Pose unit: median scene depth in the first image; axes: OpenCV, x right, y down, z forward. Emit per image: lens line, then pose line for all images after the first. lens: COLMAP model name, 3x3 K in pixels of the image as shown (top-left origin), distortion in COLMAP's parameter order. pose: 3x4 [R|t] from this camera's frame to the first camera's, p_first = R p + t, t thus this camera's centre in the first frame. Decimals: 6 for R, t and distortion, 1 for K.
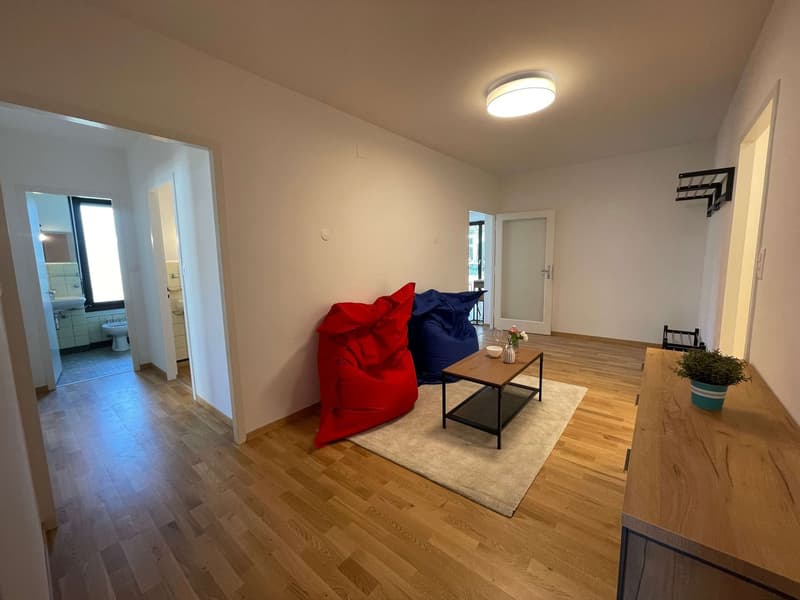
lens RADIAL K [[324.1, 0, 405.2], [0, 324.1, 295.5], [0, 0, 1]] dist [0.002549, -0.000438]
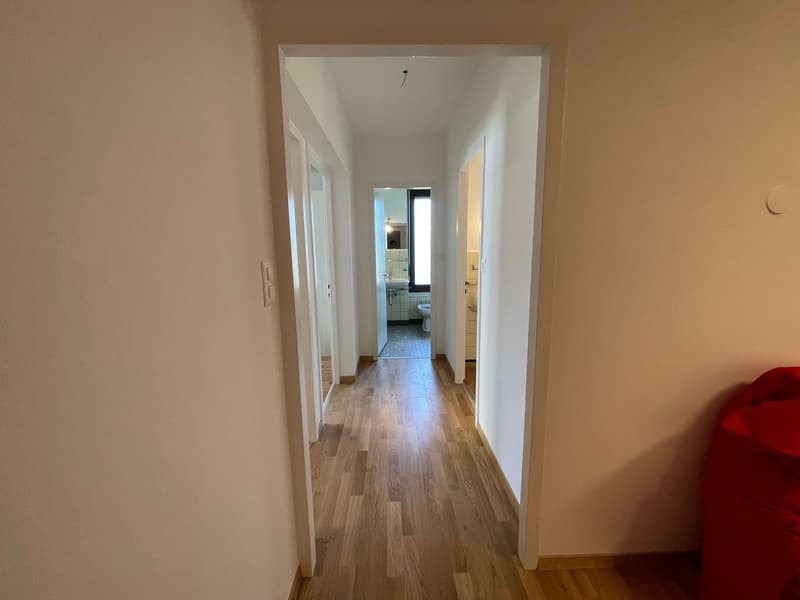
lens RADIAL K [[324.1, 0, 403.2], [0, 324.1, 295.1], [0, 0, 1]] dist [0.002549, -0.000438]
pose [[0.660319, 0.122151, -0.740984, -0.170537], [-0.094836, 0.992347, 0.079076, -0.035920], [0.744973, 0.018057, 0.666850, 0.262573]]
